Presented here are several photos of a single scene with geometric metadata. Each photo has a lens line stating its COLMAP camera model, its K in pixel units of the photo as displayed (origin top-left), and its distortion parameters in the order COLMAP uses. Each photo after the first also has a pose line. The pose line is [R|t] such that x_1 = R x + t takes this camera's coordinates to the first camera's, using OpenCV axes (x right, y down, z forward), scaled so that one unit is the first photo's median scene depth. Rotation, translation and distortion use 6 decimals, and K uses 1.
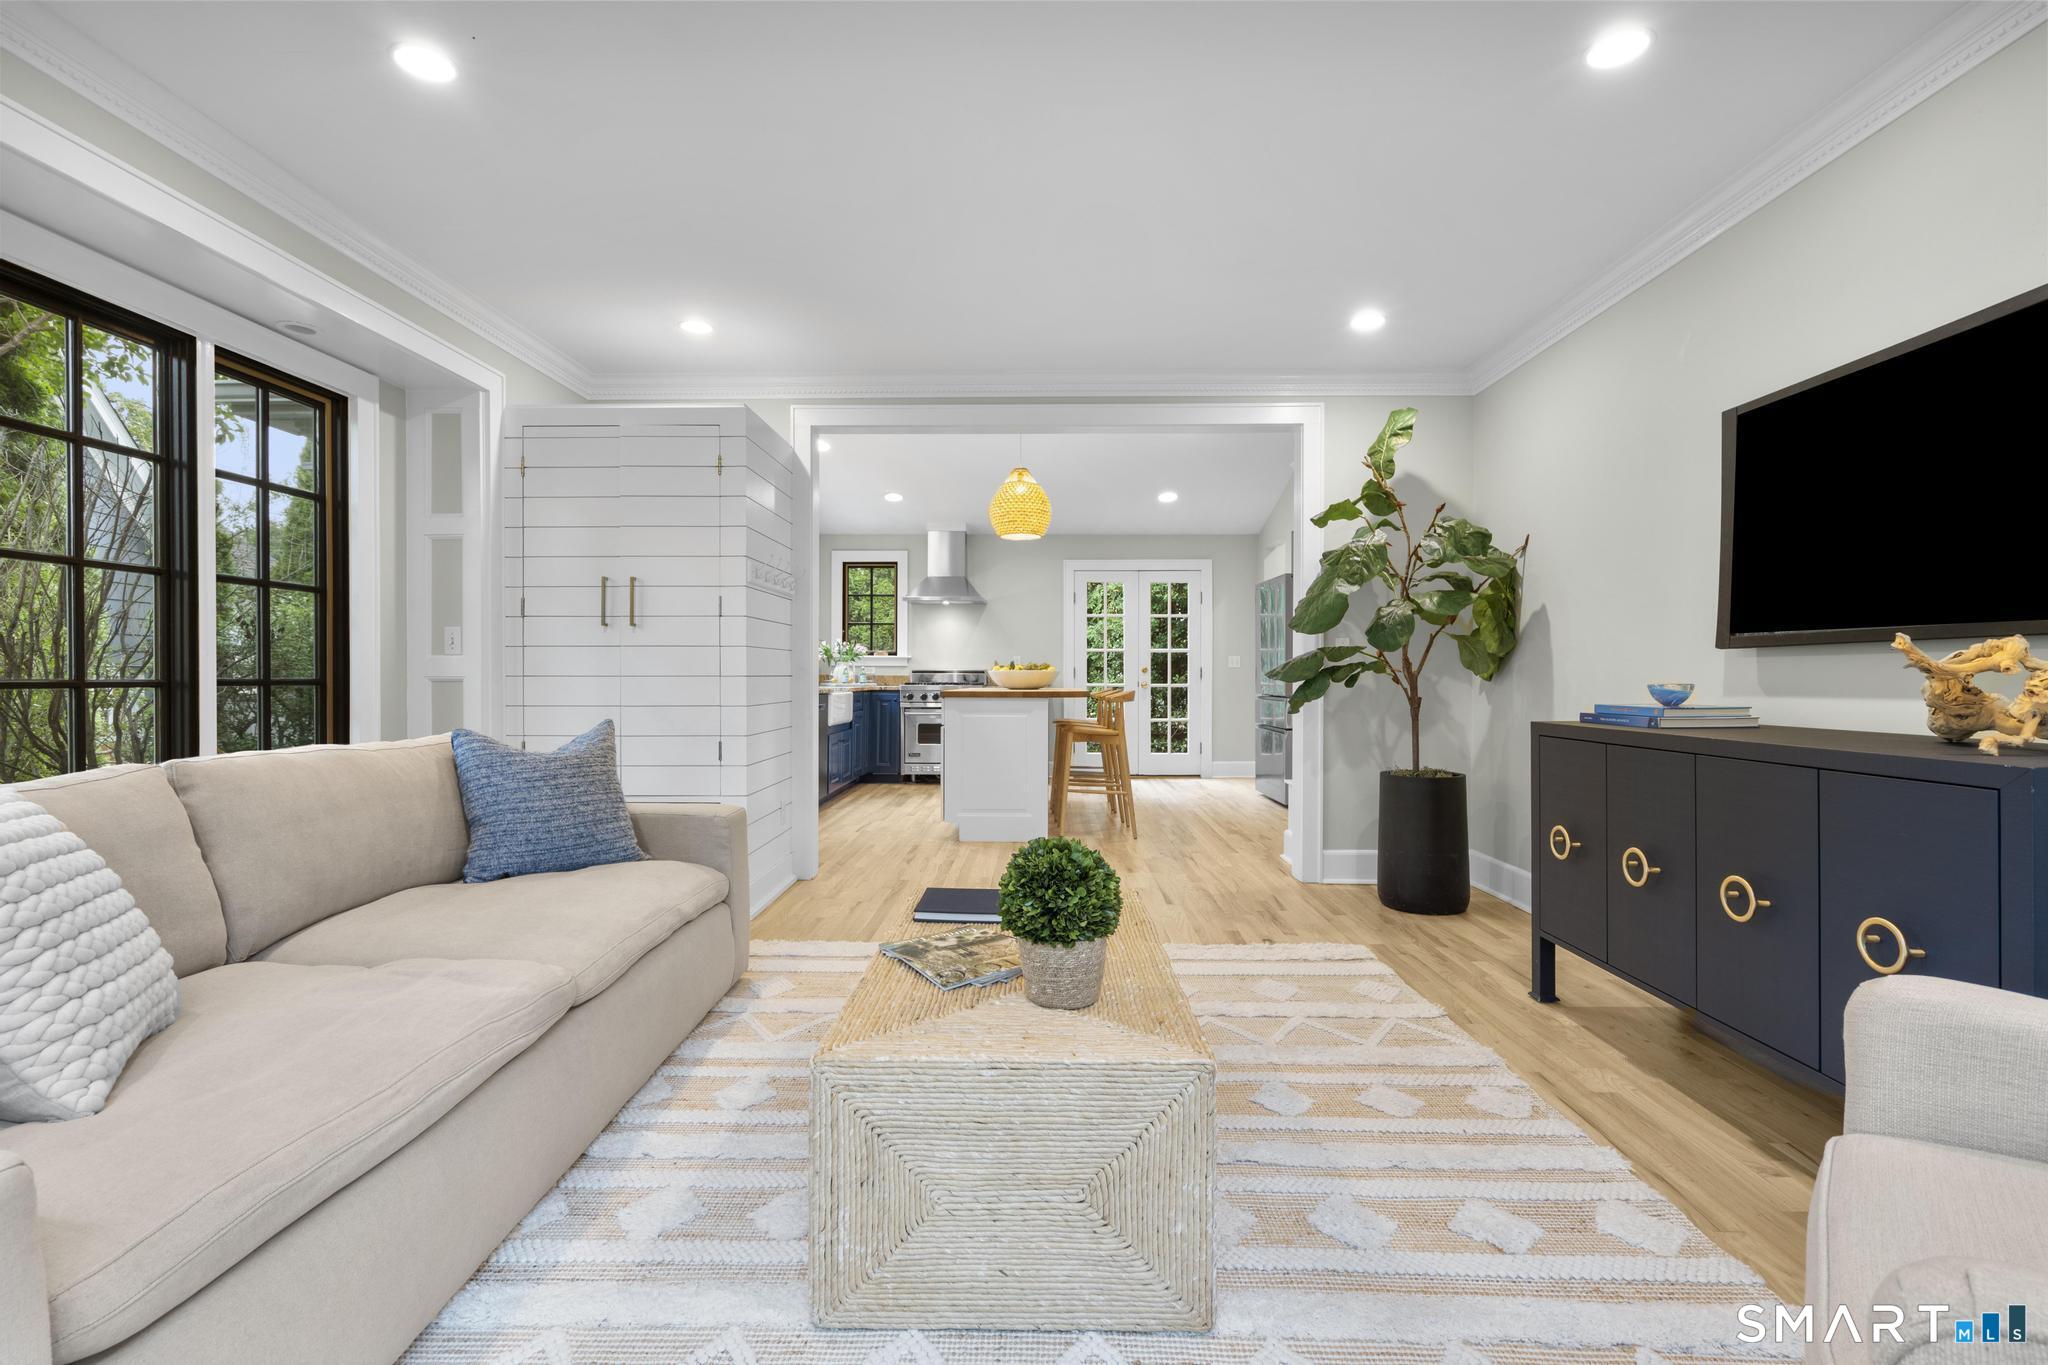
lens RADIAL K [[921.1, 0, 1021.4], [0, 921.1, 678.0], [0, 0, 1]] dist [-0.000142, -0.000021]
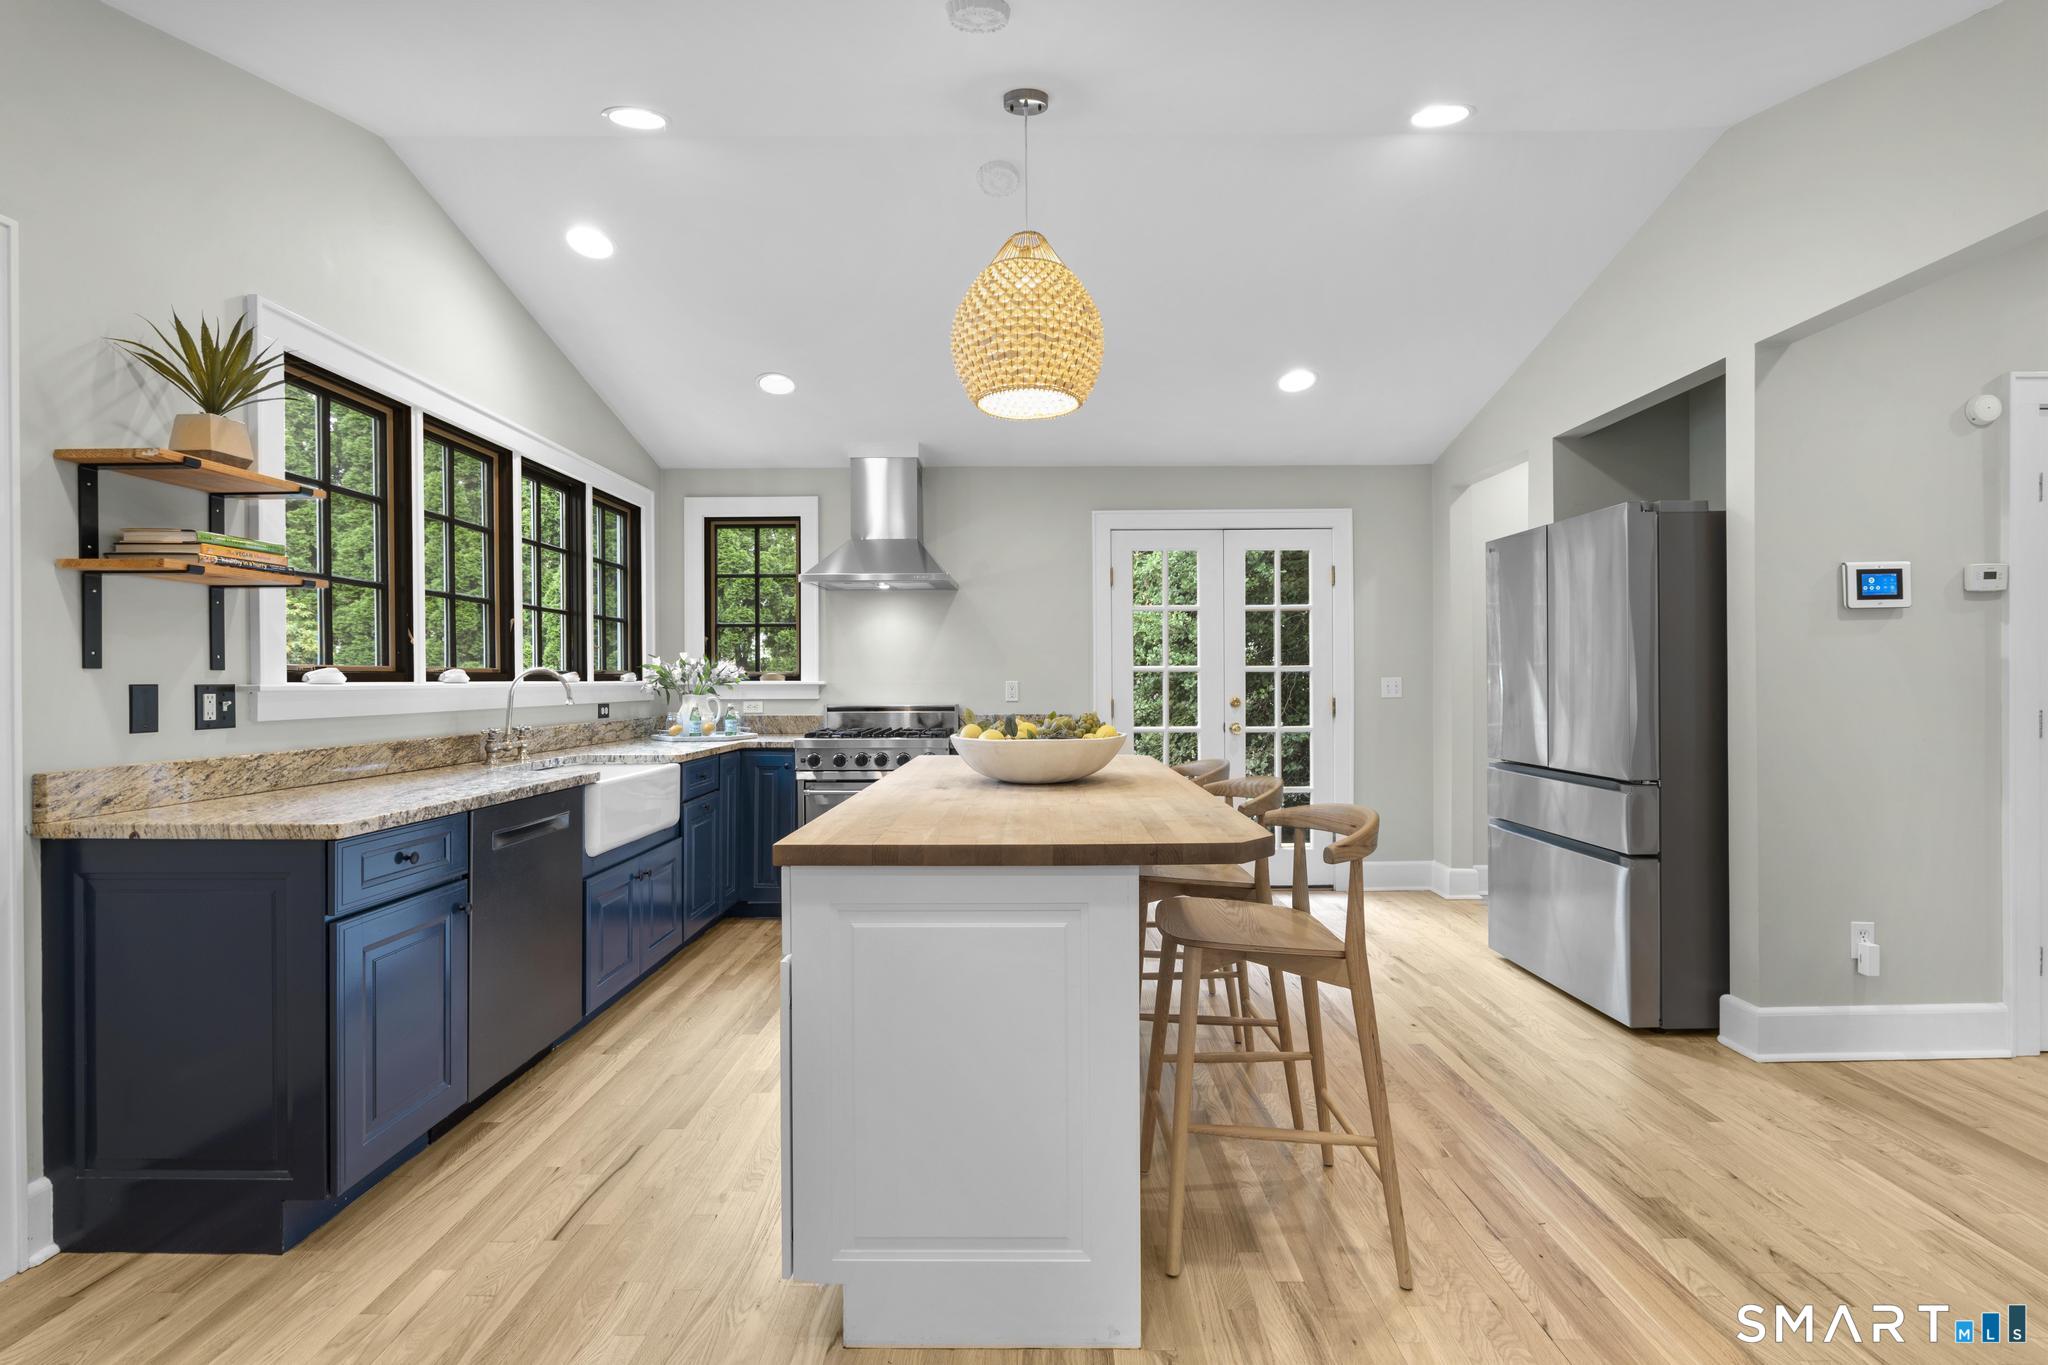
lens RADIAL K [[921.1, 0, 1024.8], [0, 921.1, 679.9], [0, 0, 1]] dist [-0.000142, -0.000021]
pose [[0.999767, -0.007625, 0.020201, -0.008144], [0.007608, 0.999971, 0.000912, -0.024340], [-0.020208, -0.000758, 0.999796, 0.431856]]
